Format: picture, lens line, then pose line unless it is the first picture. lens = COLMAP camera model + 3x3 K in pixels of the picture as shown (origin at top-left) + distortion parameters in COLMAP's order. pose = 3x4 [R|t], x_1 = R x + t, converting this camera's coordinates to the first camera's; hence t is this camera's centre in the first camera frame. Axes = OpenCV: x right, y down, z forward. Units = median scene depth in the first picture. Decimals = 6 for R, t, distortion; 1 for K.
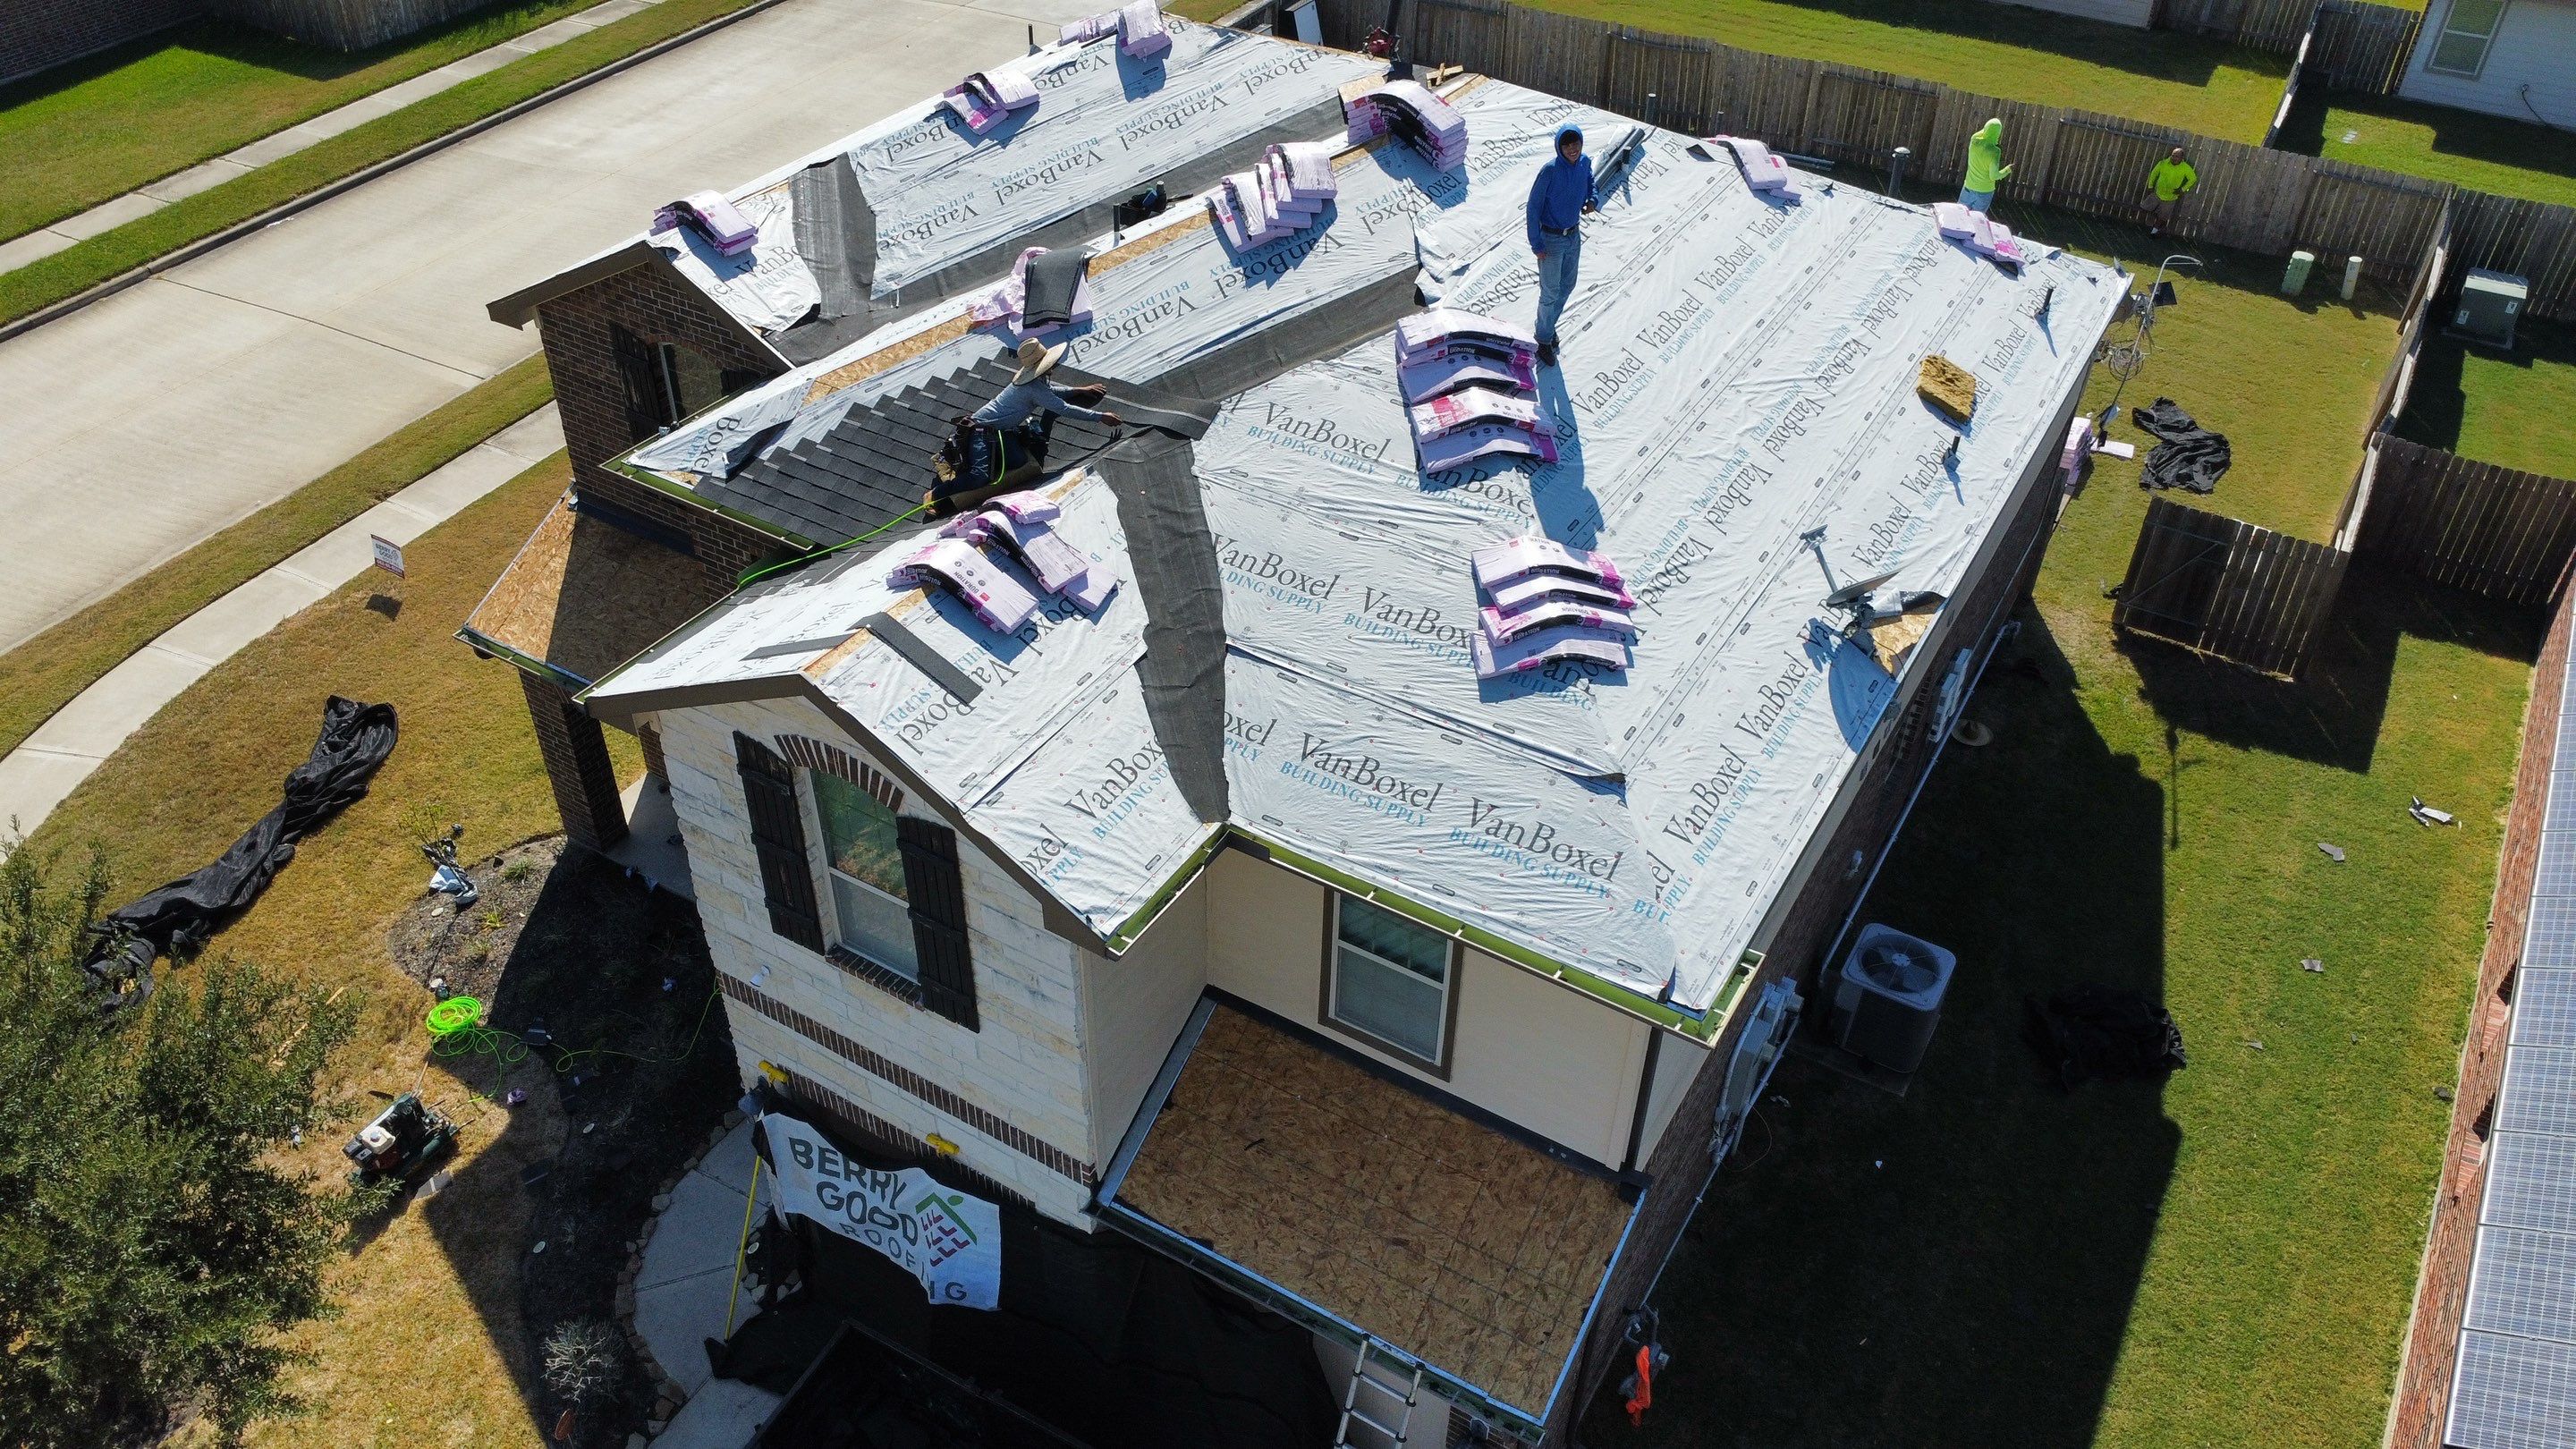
lens RADIAL K [[1900.5, 0, 1267.4], [0, 1900.5, 720.2], [0, 0, 1]] dist [-0.033945, -0.002728]
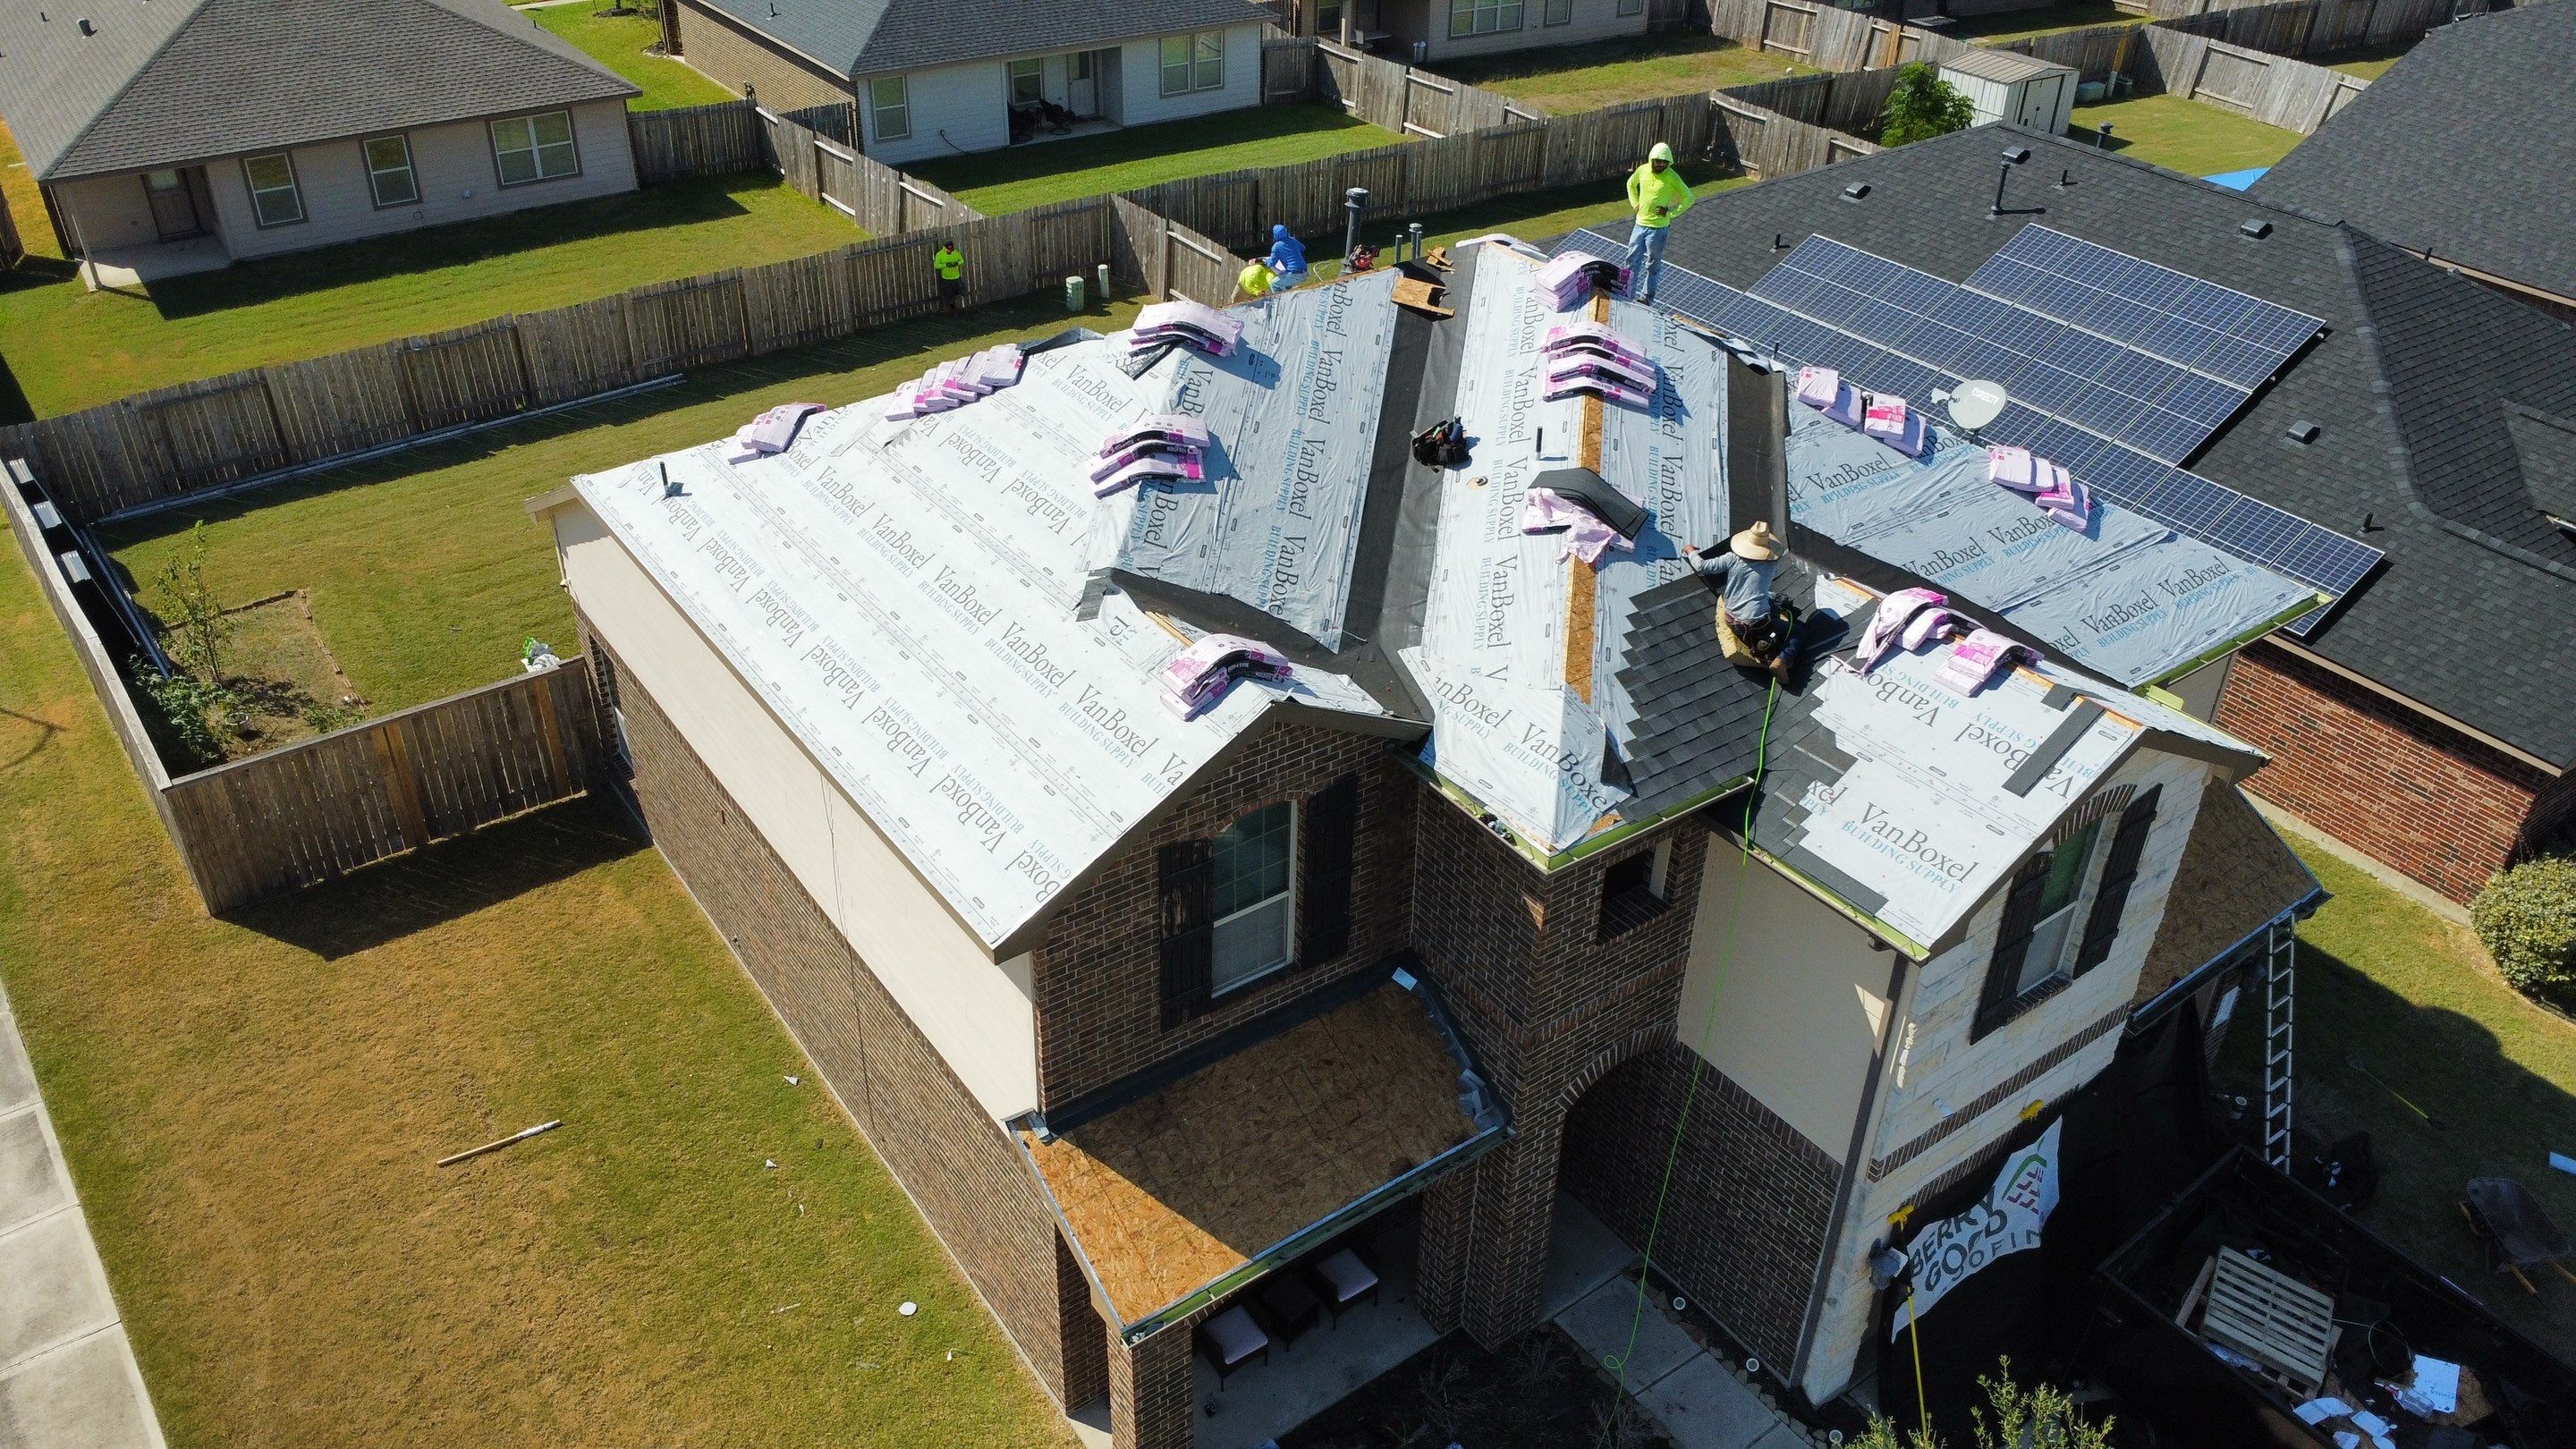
lens RADIAL K [[1879.7, 0, 1288.0], [0, 1879.7, 724.5], [0, 0, 1]] dist [-0.008305, -0.002820]
pose [[0.383795, -0.501856, 0.775140, -1.090436], [0.556918, 0.795375, 0.239210, -0.488552], [-0.736576, 0.339882, 0.584753, 0.545049]]
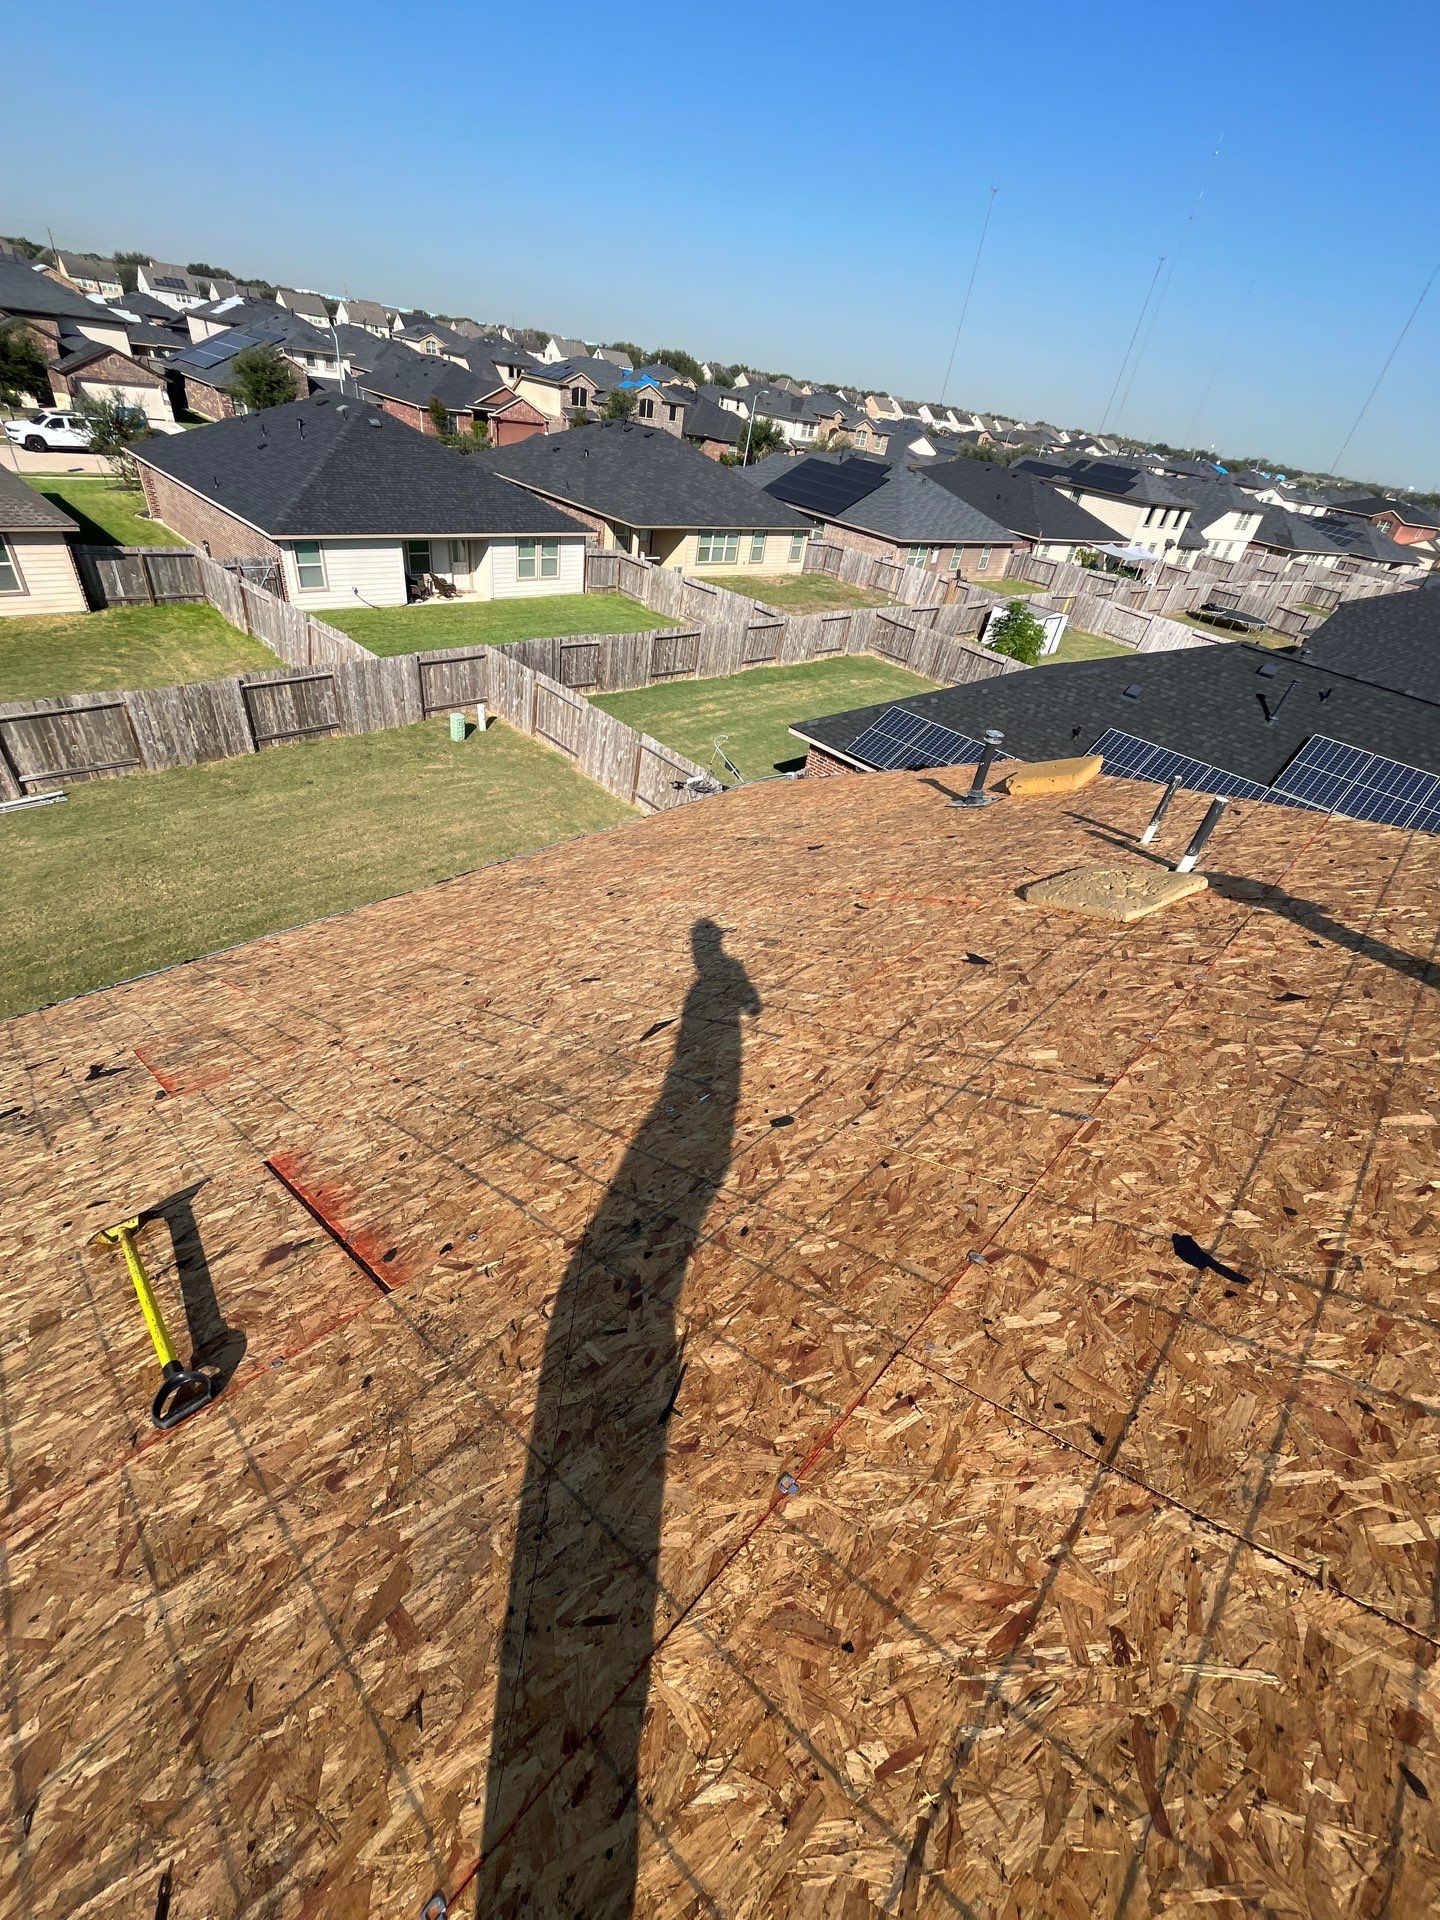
lens RADIAL K [[777.8, 0, 717.5], [0, 777.8, 952.4], [0, 0, 1]] dist [-0.003123, -0.000398]
pose [[0.224724, -0.568381, 0.791481, -0.043221], [0.483416, 0.770282, 0.415902, -0.545833], [-0.846054, 0.289151, 0.447865, 1.231540]]
